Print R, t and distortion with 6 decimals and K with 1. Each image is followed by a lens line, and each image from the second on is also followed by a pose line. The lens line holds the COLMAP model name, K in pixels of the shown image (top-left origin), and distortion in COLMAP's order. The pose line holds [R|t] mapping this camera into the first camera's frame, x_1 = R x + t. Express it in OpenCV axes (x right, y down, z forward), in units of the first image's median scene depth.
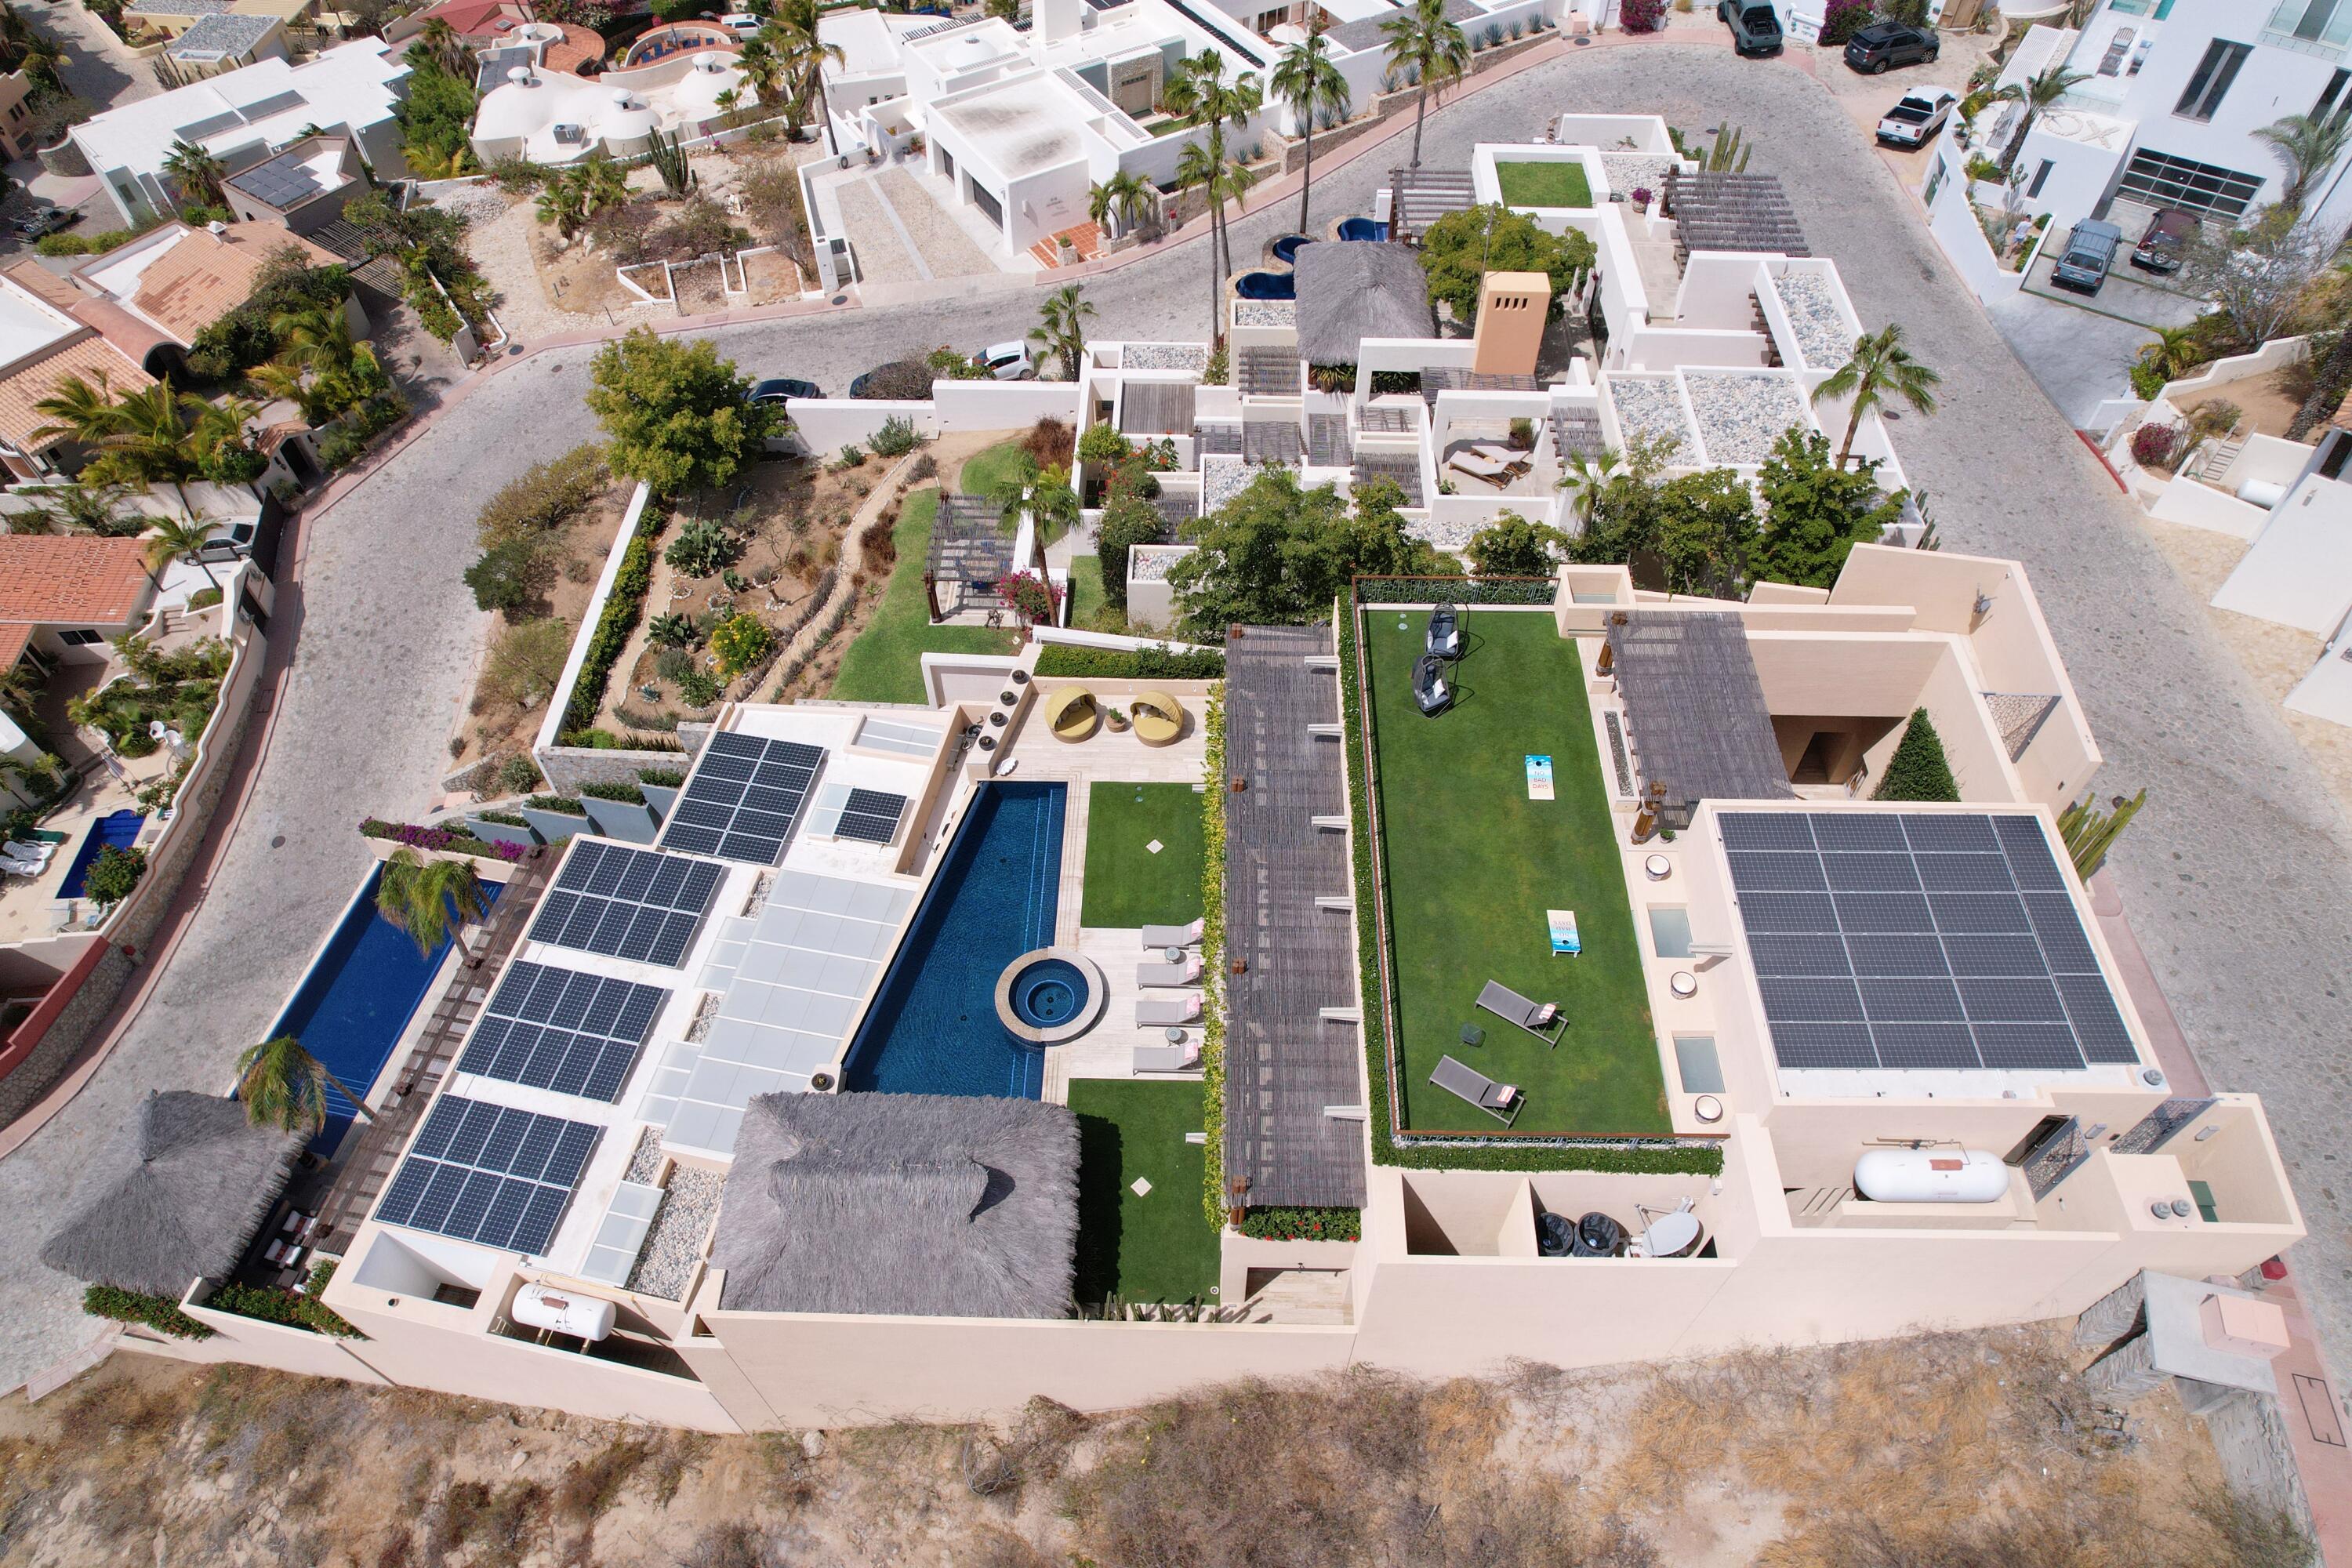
lens RADIAL K [[1482.6, 0, 1176.0], [0, 1482.6, 784.0], [0, 0, 1]] dist [-0.074644, 0.062159]
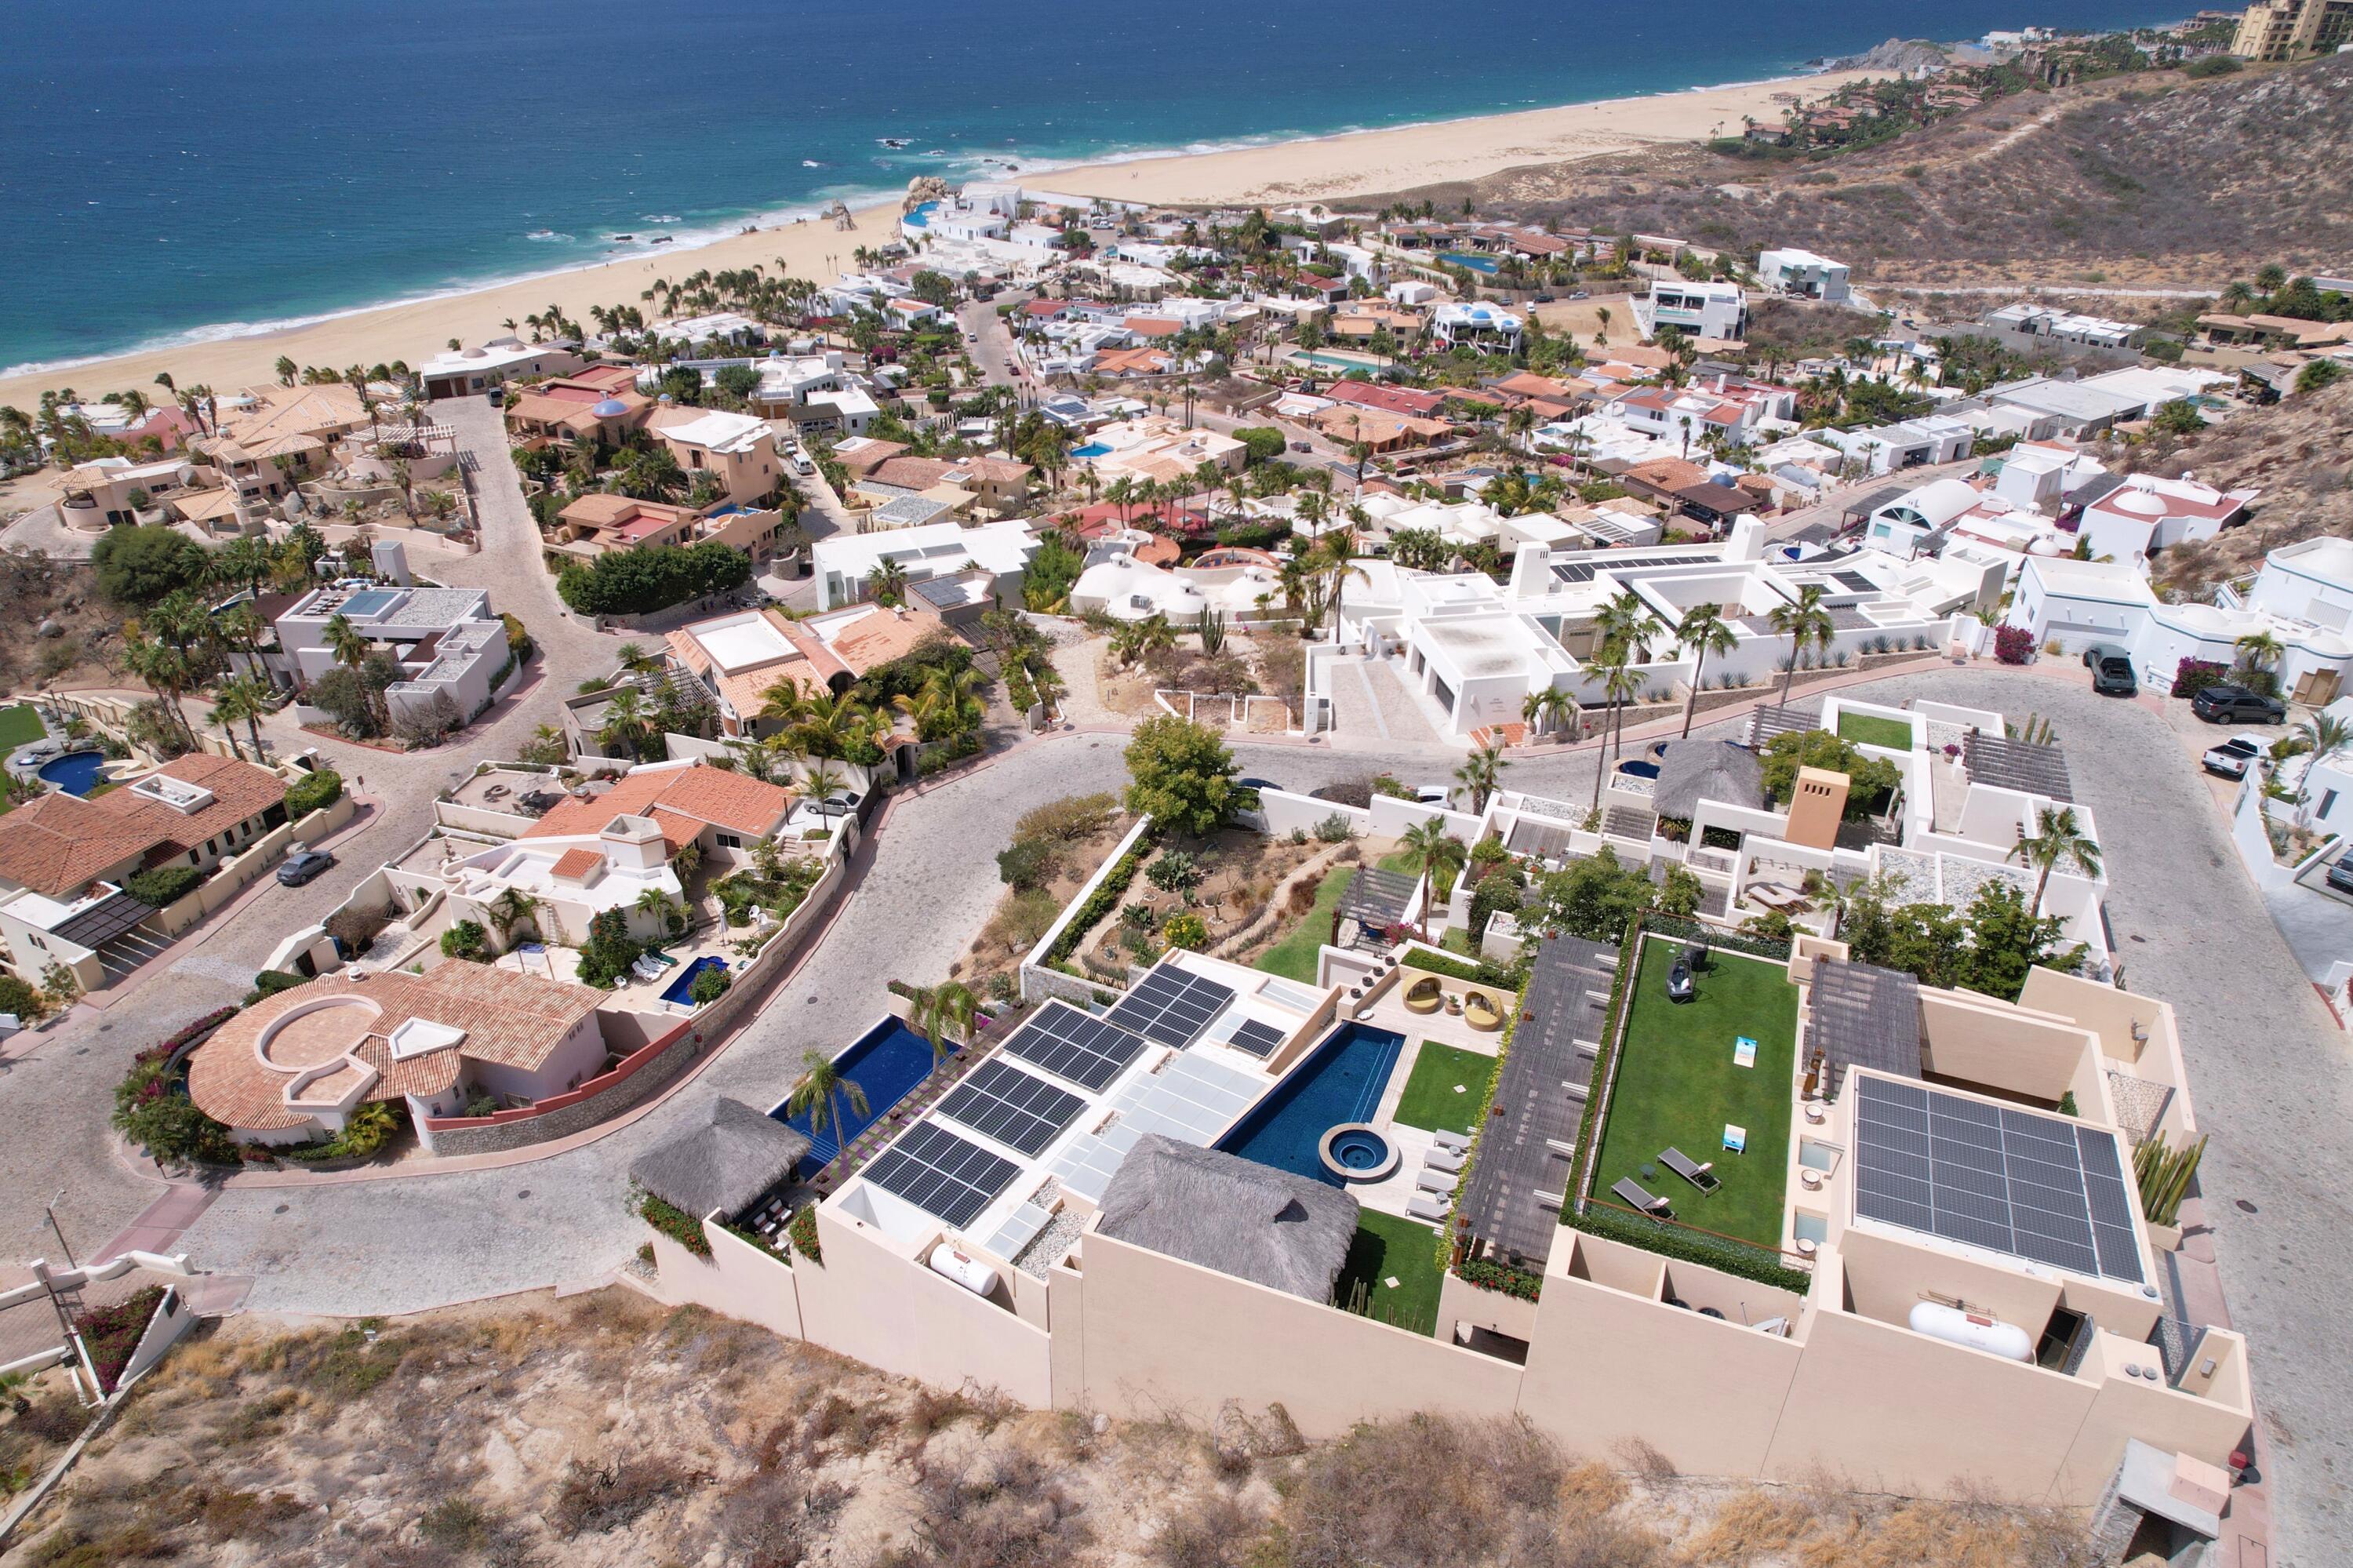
lens RADIAL K [[1483.3, 0, 1176.5], [0, 1483.3, 784.0], [0, 0, 1]] dist [-0.074644, 0.062159]
pose [[0.937498, 0.195672, -0.287767, 0.048708], [-0.285457, 0.905372, -0.314350, 0.184290], [0.199026, 0.376848, 0.904640, -0.232780]]
